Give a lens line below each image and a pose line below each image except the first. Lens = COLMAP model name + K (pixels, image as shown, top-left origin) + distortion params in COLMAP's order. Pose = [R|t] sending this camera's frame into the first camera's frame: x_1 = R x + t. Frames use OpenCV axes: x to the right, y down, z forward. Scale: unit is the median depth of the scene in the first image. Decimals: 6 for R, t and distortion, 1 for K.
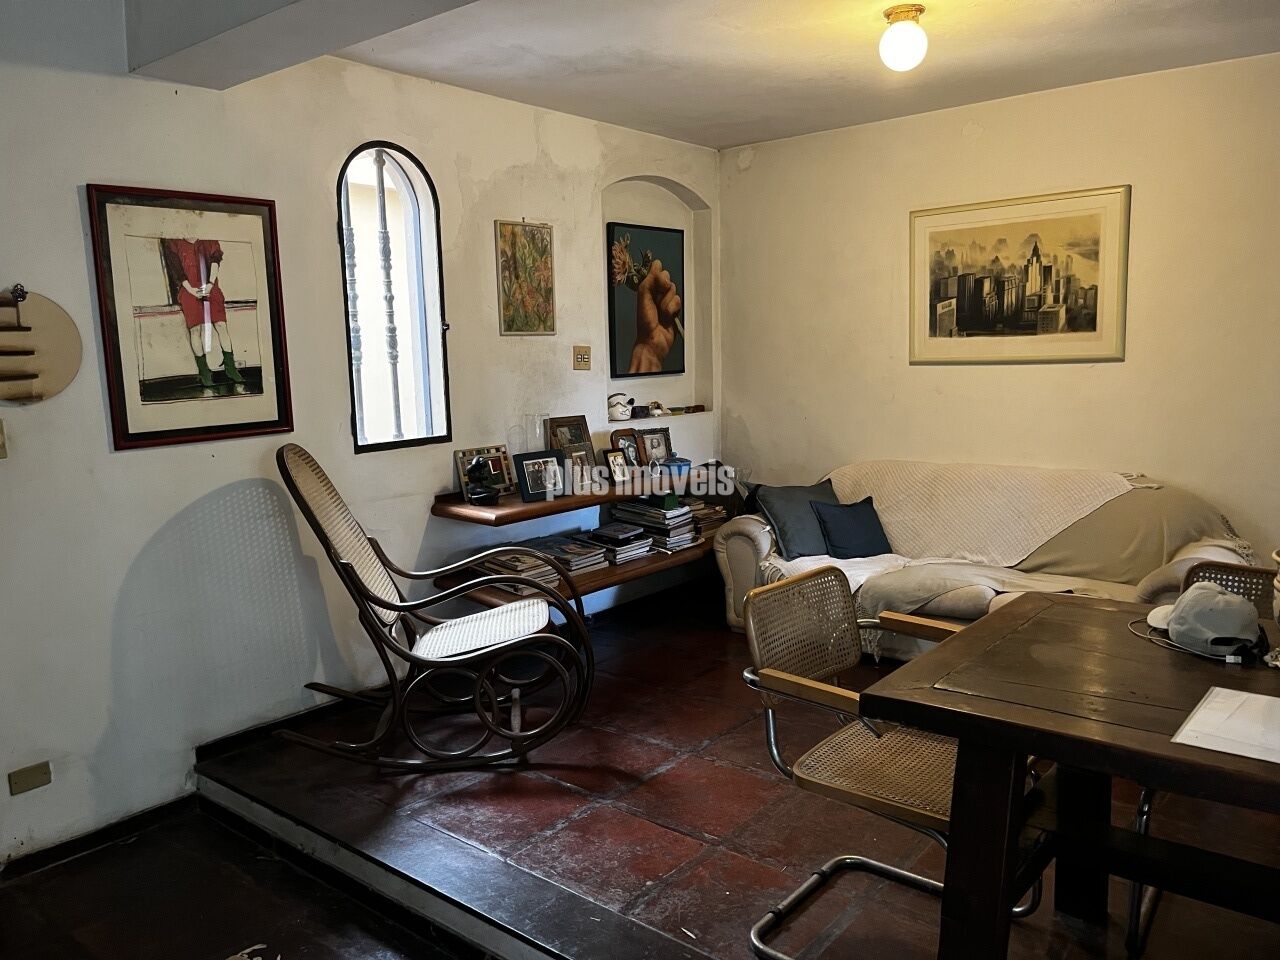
lens RADIAL K [[963.6, 0, 644.4], [0, 963.6, 479.6], [0, 0, 1]] dist [-0.012962, -0.008644]
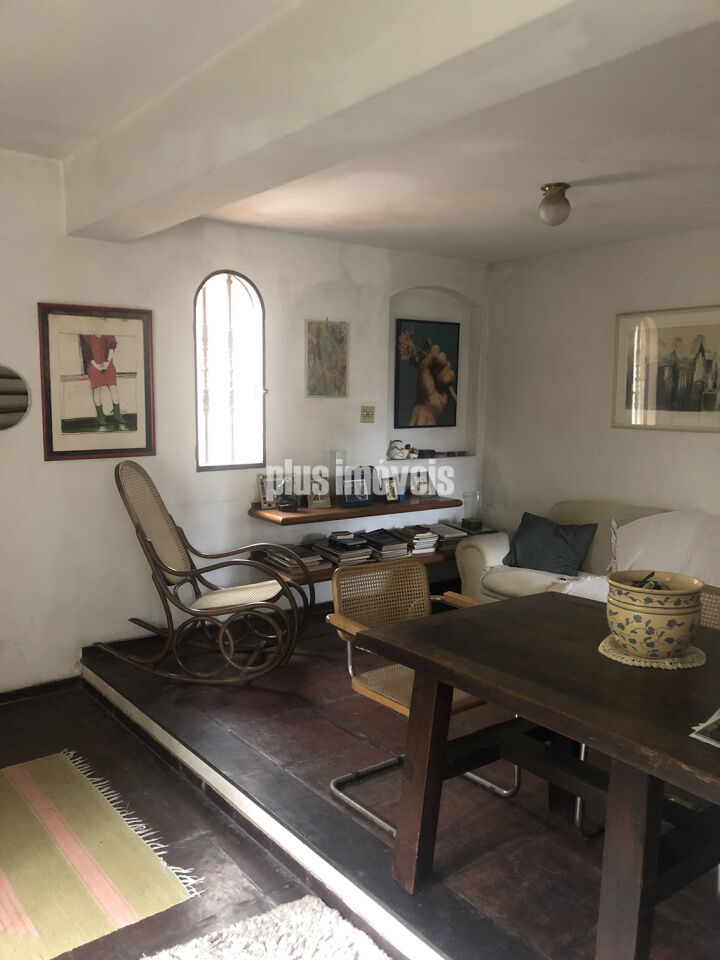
lens RADIAL K [[788.1, 0, 356.7], [0, 788.1, 482.3], [0, 0, 1]] dist [0.008338, -0.029150]
pose [[0.970544, 0.062698, -0.232624, 0.215331], [-0.068076, 0.997565, -0.015153, -0.007021], [0.231107, 0.030542, 0.972449, -0.150567]]
